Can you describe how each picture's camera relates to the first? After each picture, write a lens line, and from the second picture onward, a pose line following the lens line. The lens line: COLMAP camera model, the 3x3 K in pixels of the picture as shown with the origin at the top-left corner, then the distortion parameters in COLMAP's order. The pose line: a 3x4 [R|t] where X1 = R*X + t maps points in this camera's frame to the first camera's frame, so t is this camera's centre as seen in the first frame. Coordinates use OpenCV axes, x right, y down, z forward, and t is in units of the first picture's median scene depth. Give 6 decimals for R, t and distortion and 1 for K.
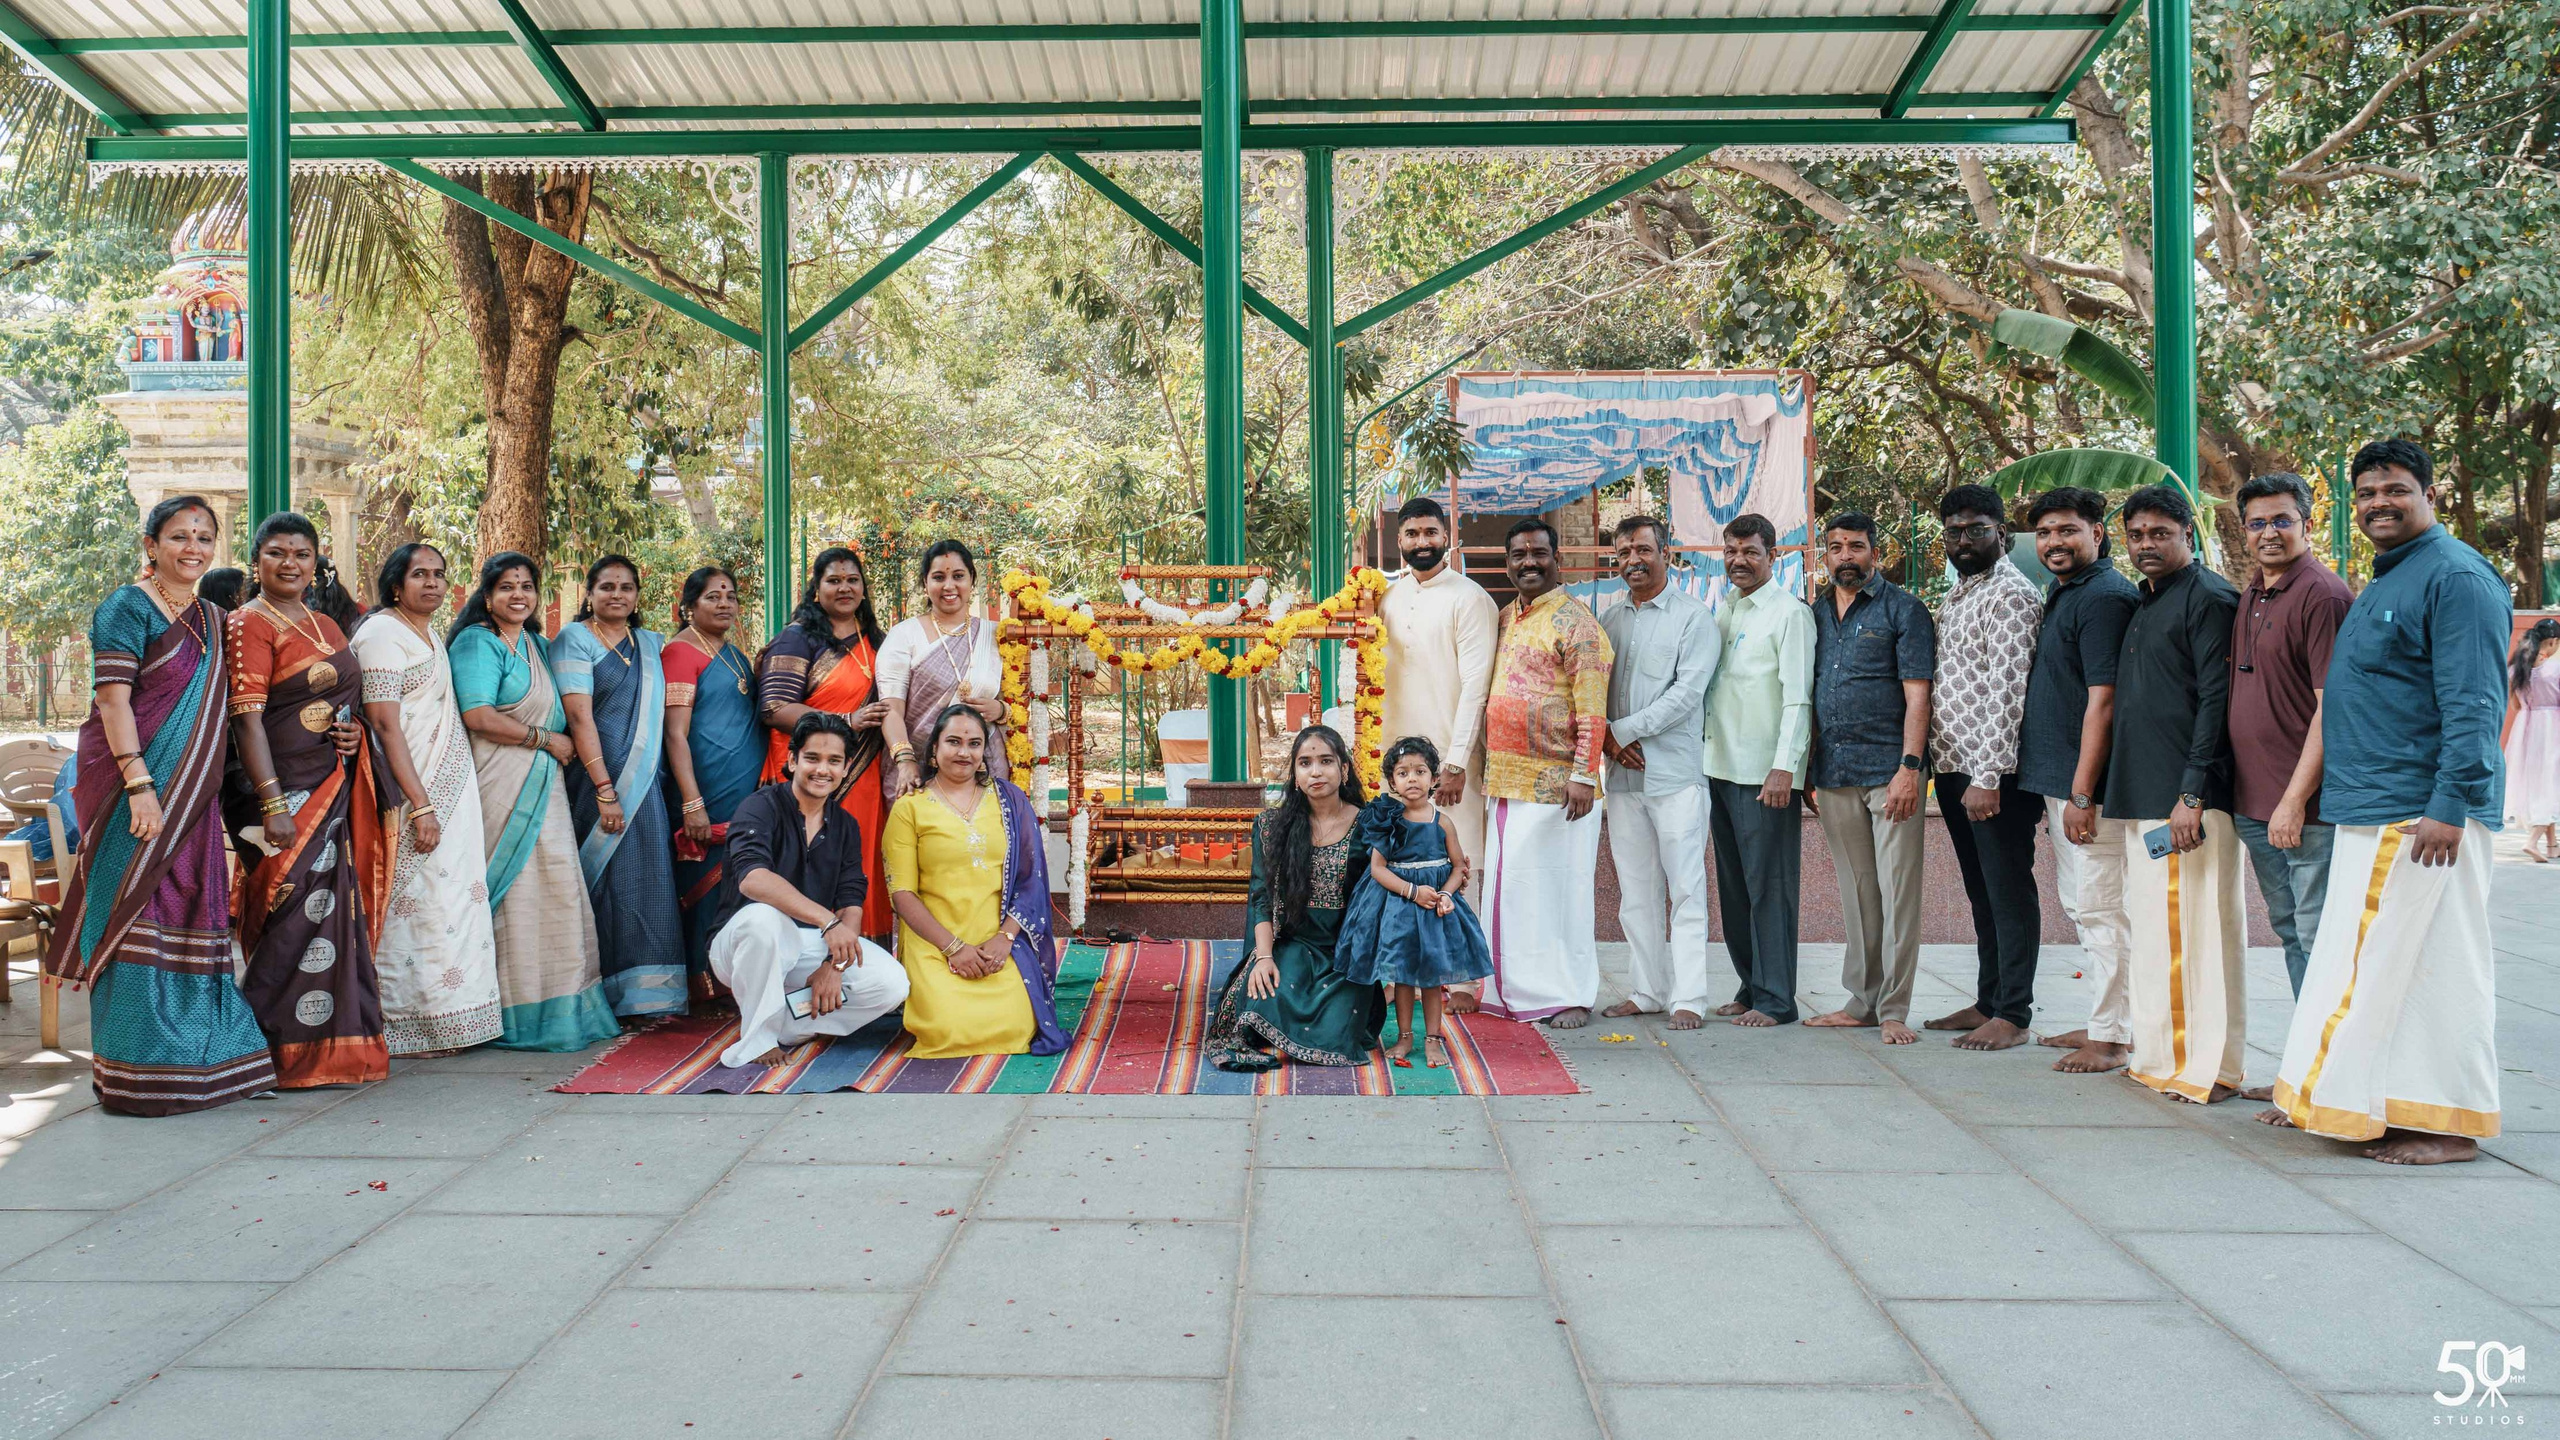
lens RADIAL K [[2013.8, 0, 1249.2], [0, 2013.8, 603.8], [0, 0, 1]] dist [0.016692, 0.002274]
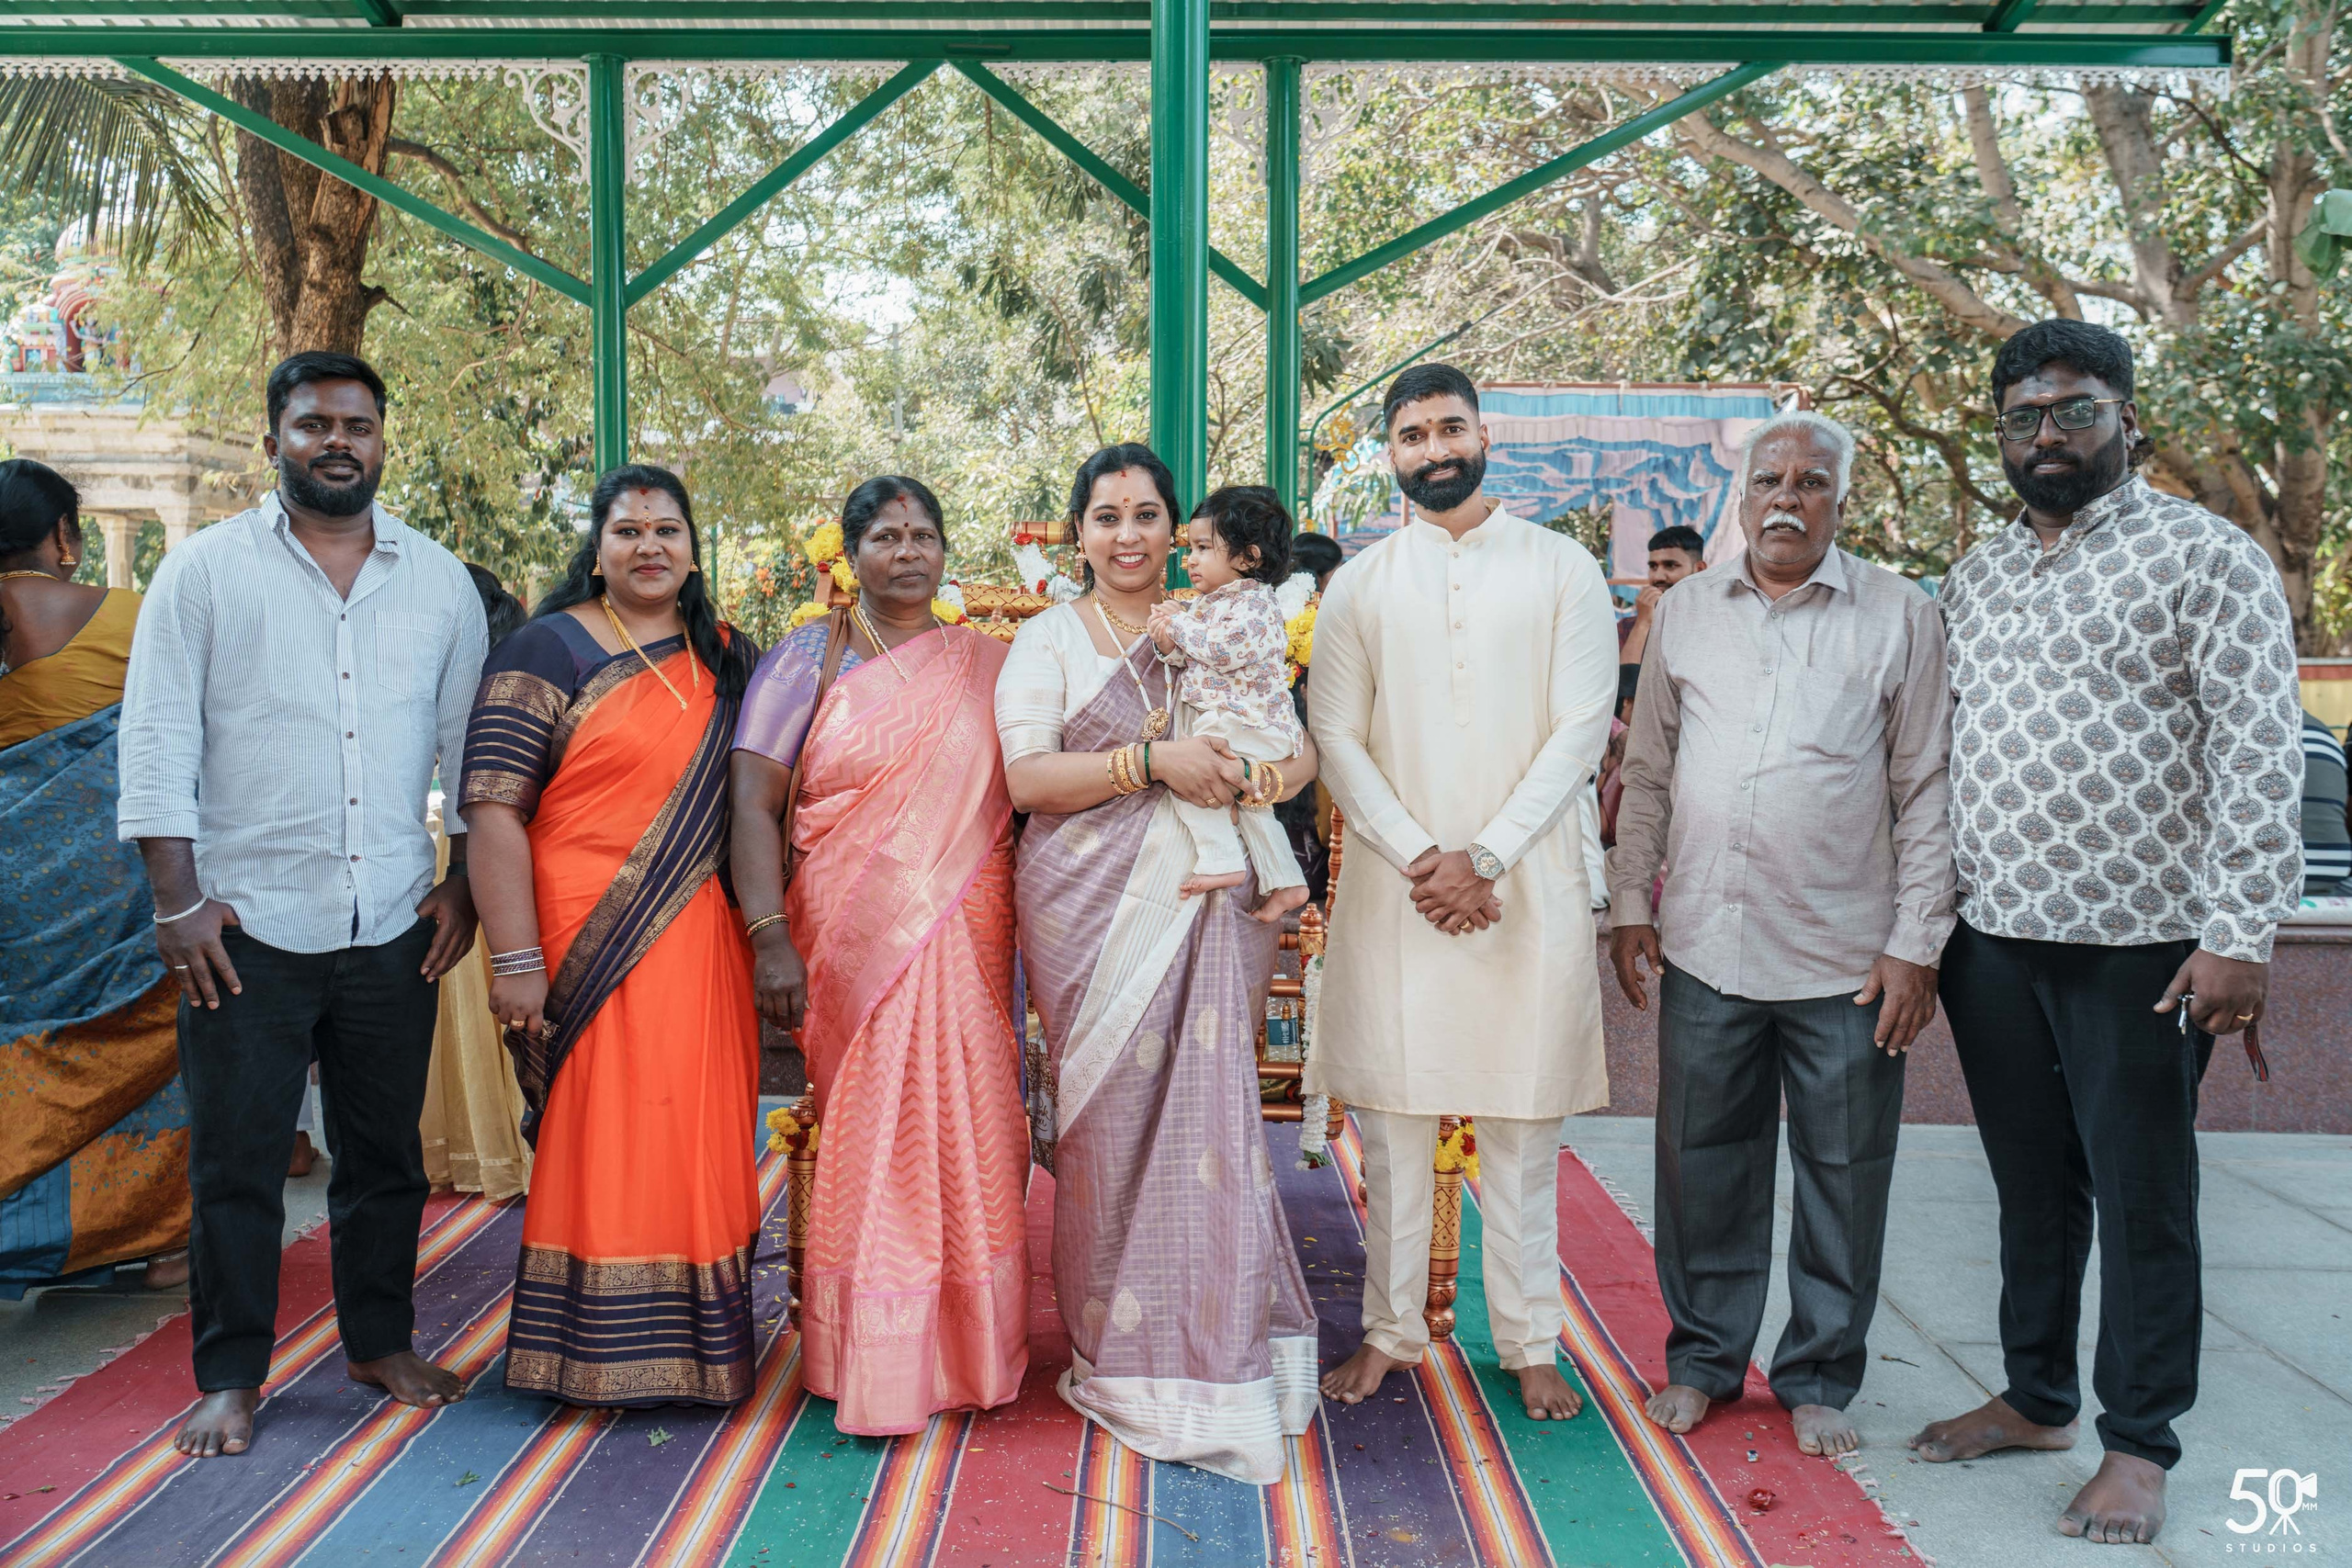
lens RADIAL K [[1897.8, 0, 1156.0], [0, 1897.8, 763.1], [0, 0, 1]] dist [0.005949, 0.012717]
pose [[0.999890, 0.014583, -0.002720, -0.010057], [-0.014392, 0.998054, 0.060665, 0.008152], [0.003599, -0.060619, 0.998154, 0.222368]]
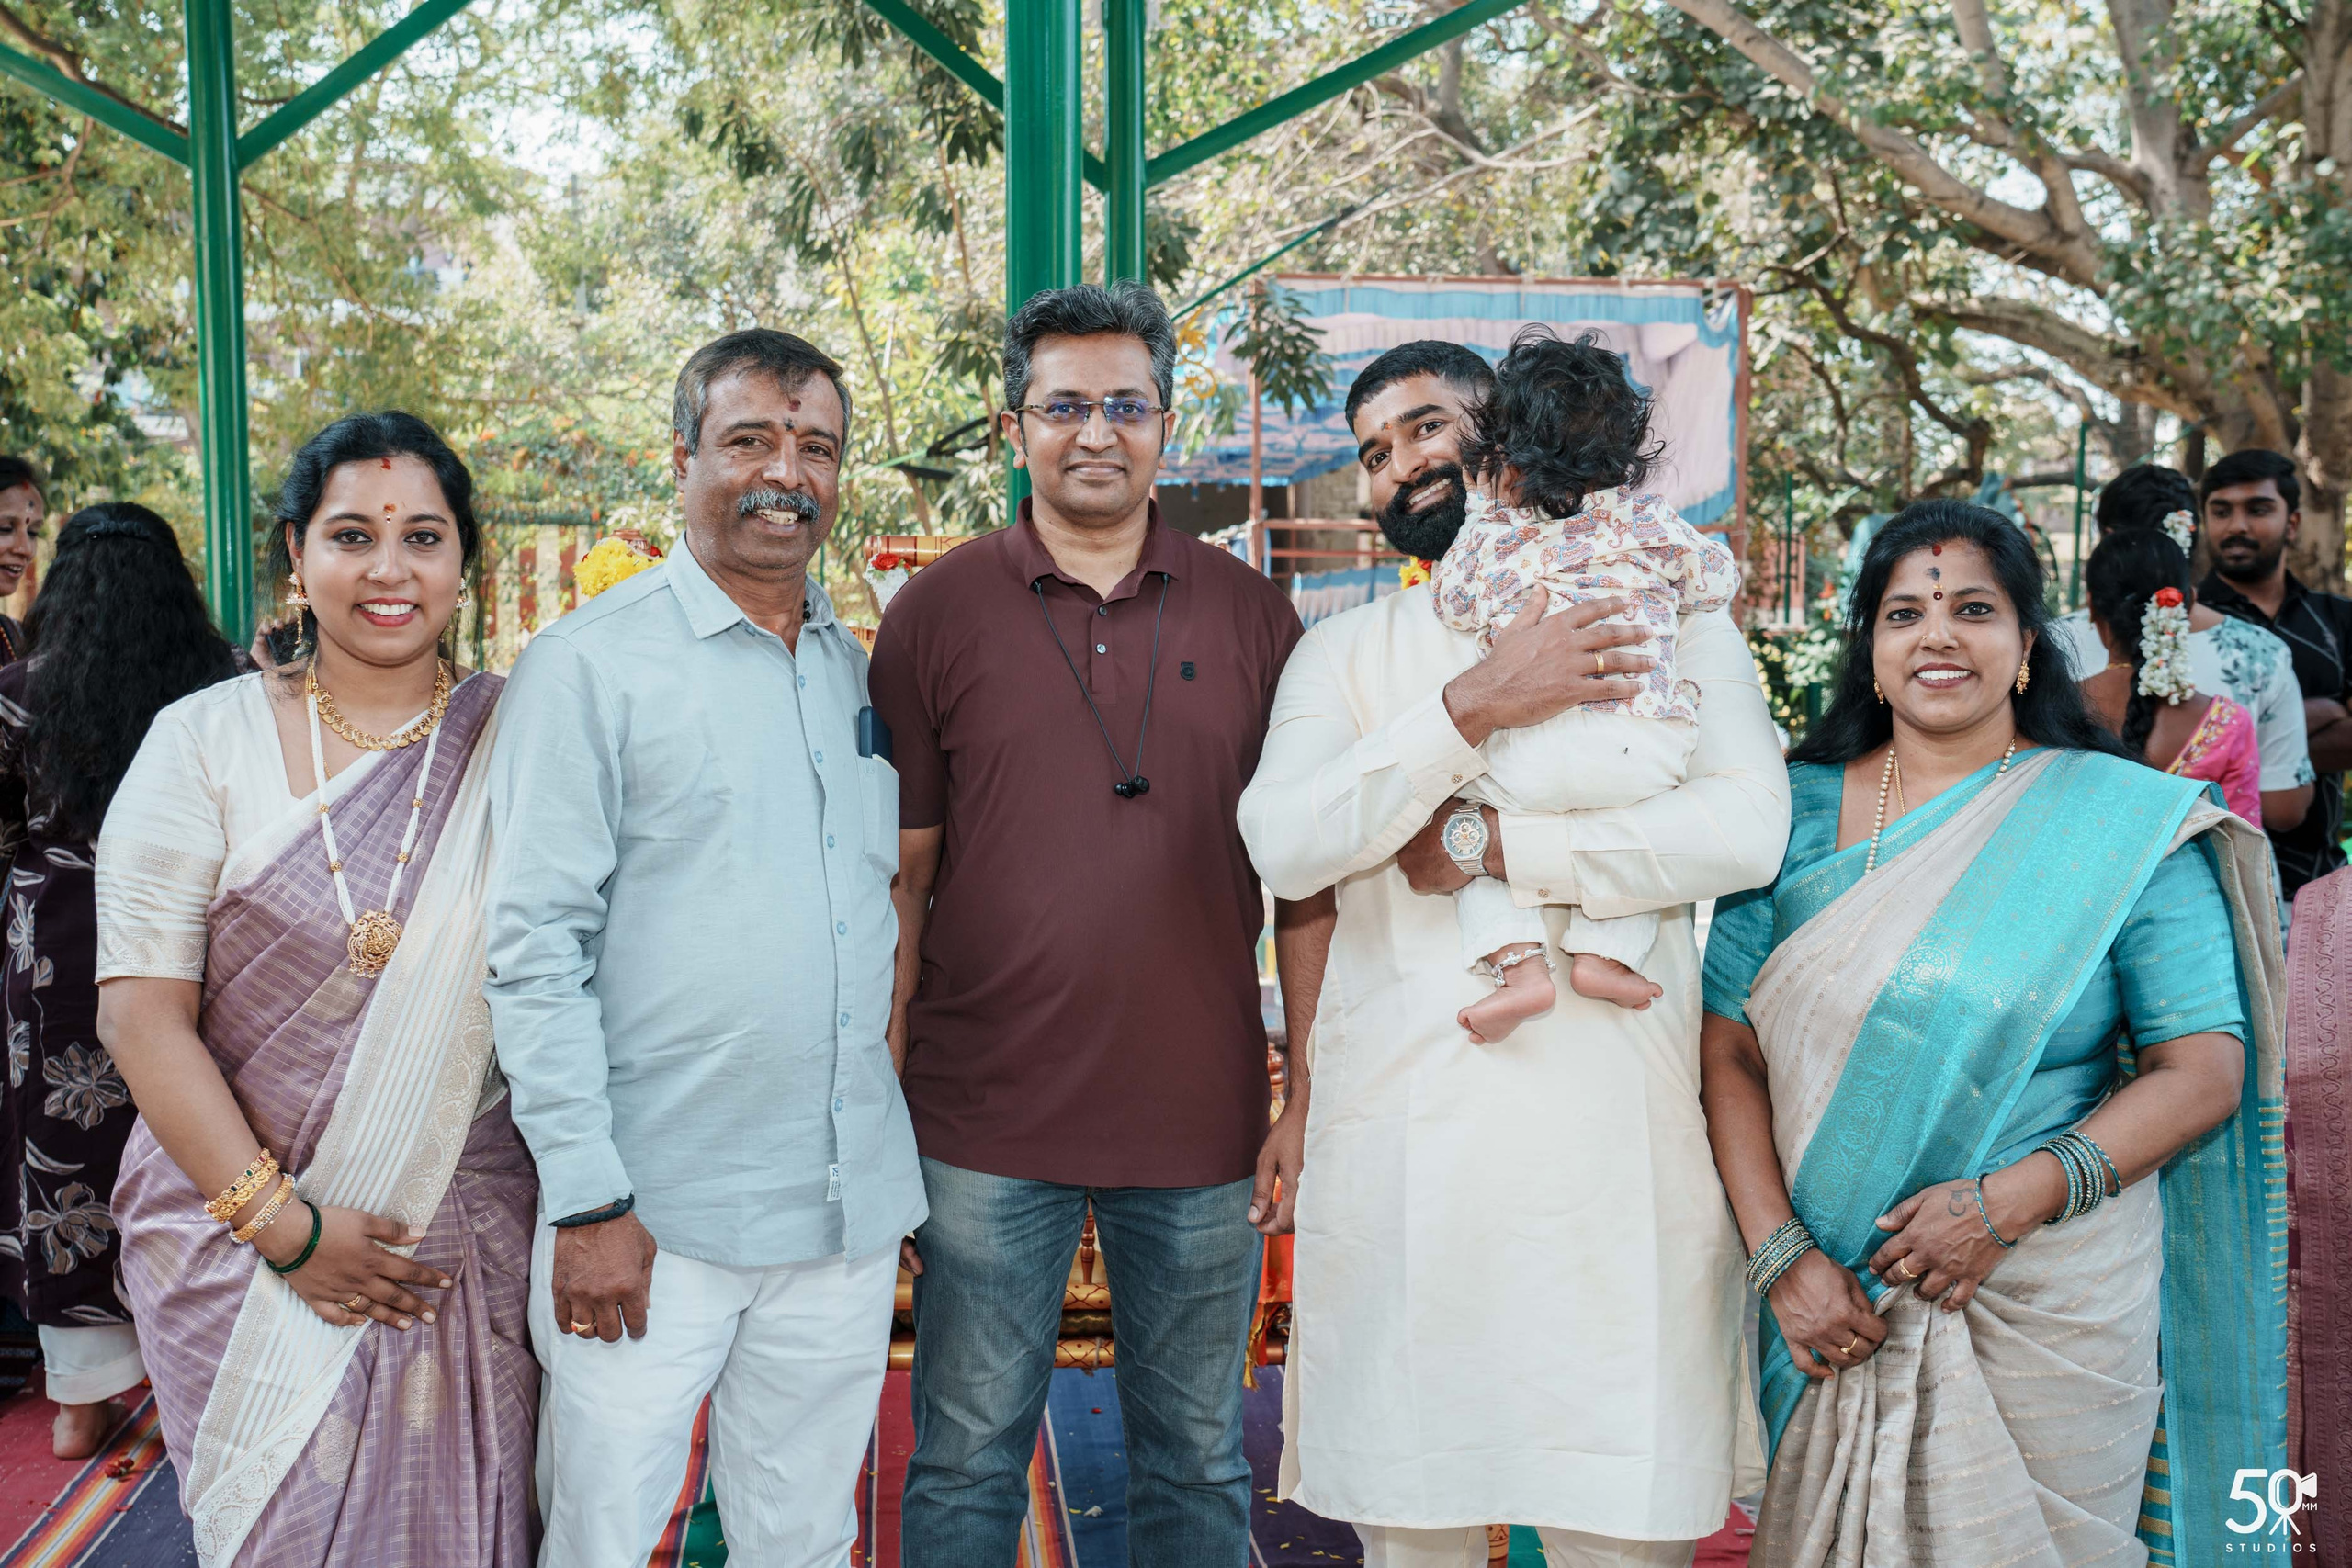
lens RADIAL K [[2370.7, 0, 1163.1], [0, 2370.7, 754.1], [0, 0, 1]] dist [0.059064, 0.000000]
pose [[0.994742, 0.006400, 0.102213, -0.026299], [-0.013452, 0.997564, 0.068451, -0.003701], [-0.101526, -0.069466, 0.992405, 0.246779]]
